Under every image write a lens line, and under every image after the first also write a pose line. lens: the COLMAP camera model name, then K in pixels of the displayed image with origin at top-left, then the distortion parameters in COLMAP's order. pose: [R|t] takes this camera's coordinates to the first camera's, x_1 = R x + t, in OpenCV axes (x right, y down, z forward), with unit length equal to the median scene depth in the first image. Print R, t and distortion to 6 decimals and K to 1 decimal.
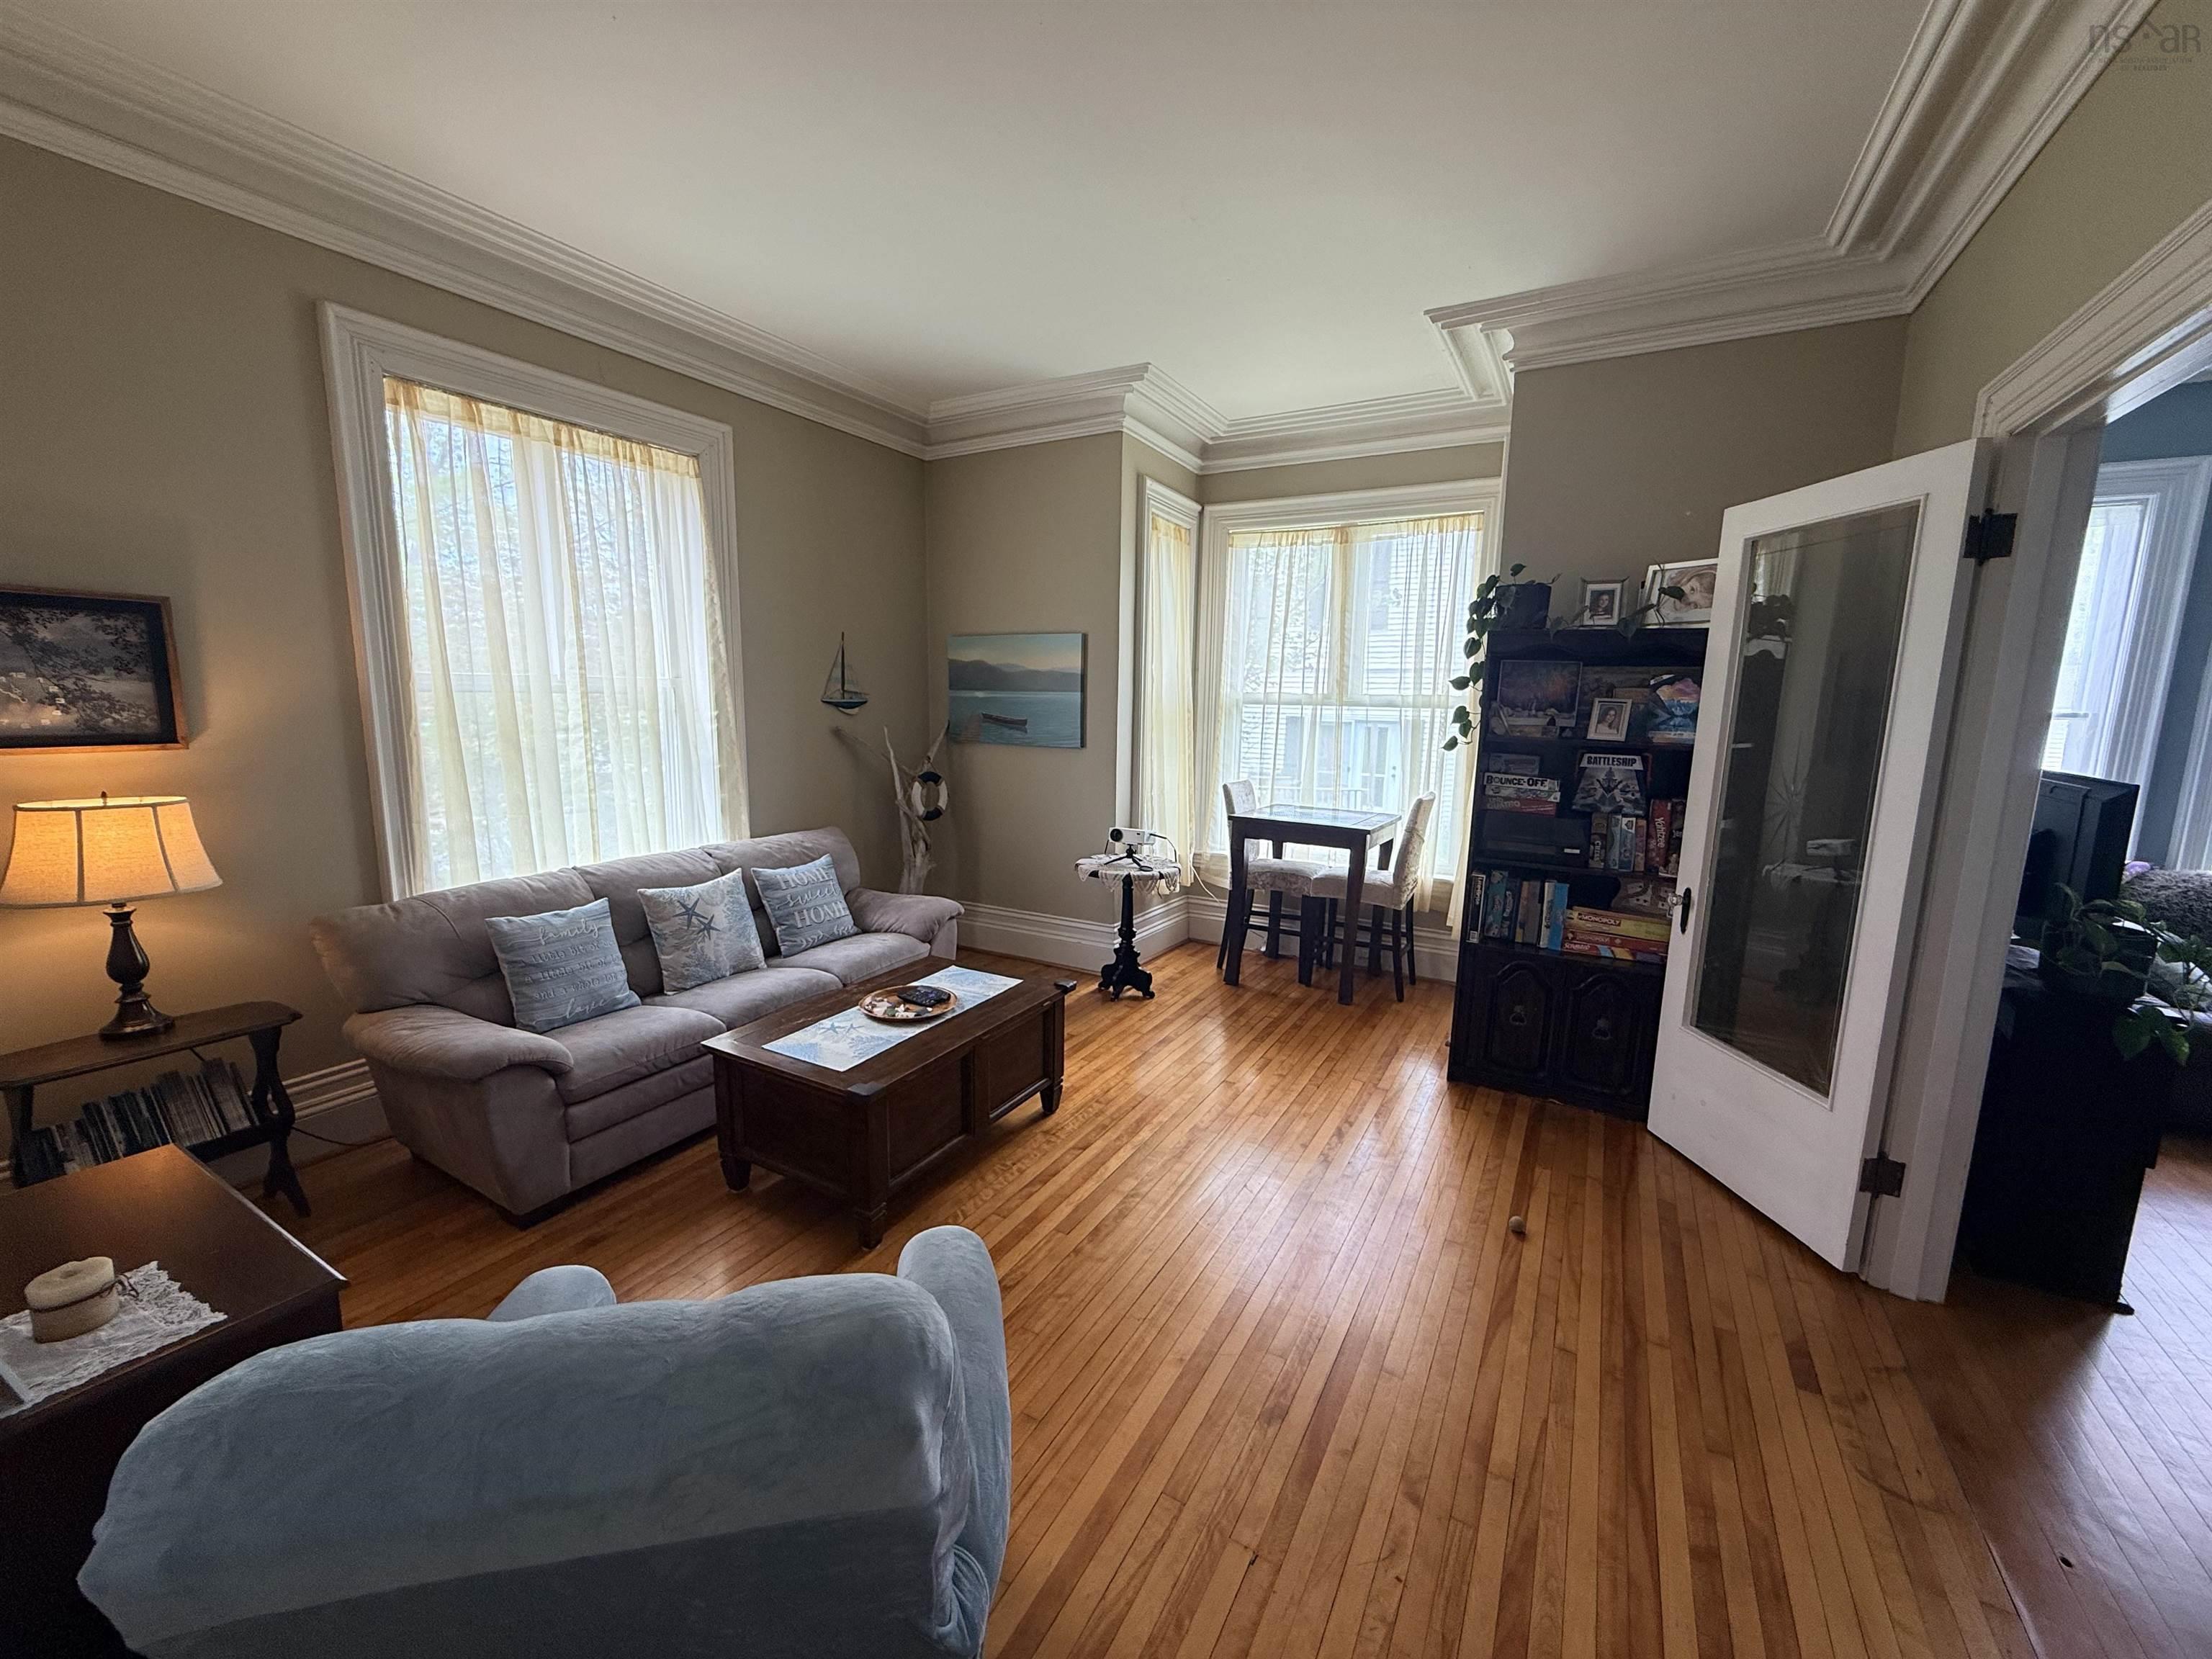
lens RADIAL K [[873.7, 0, 1100.5], [0, 873.7, 829.2], [0, 0, 1]] dist [-0.001639, 0.000269]
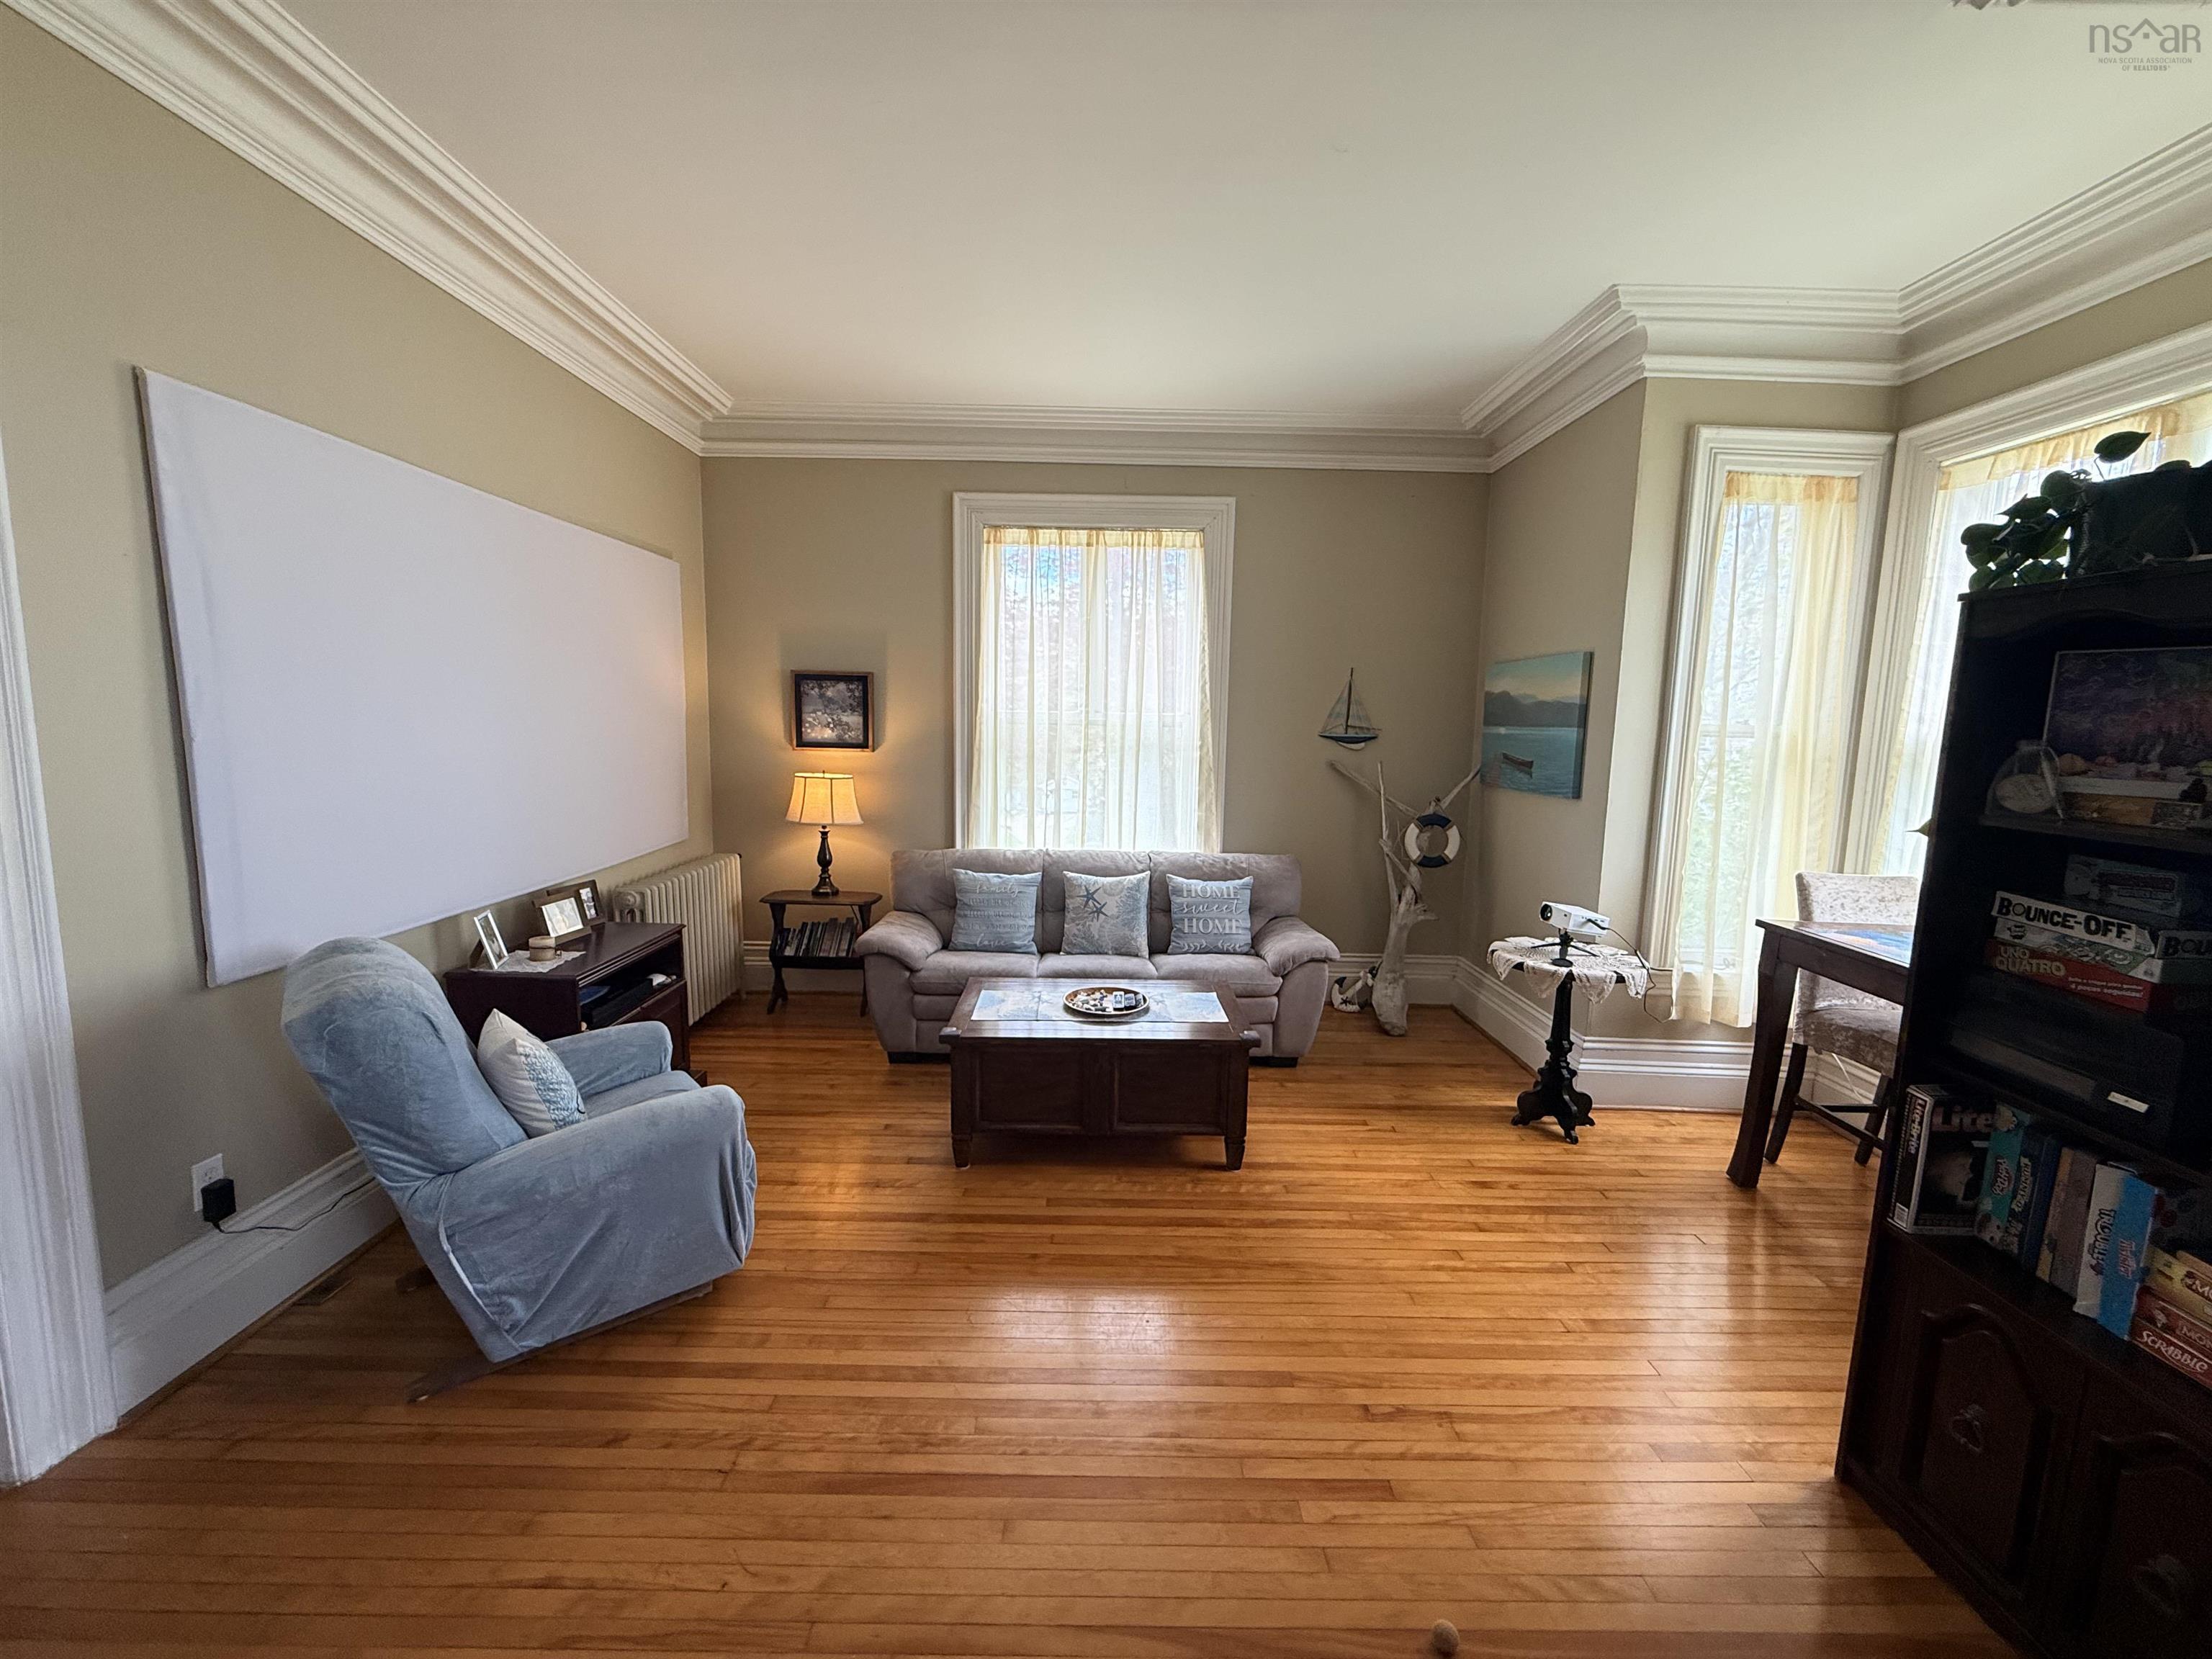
lens RADIAL K [[873.7, 0, 1099.9], [0, 873.7, 831.1], [0, 0, 1]] dist [-0.001639, 0.000269]
pose [[0.504555, 0.103652, -0.857135, 0.604590], [-0.144378, 0.988917, 0.034600, -0.043472], [0.851222, 0.106294, 0.513929, 0.344491]]
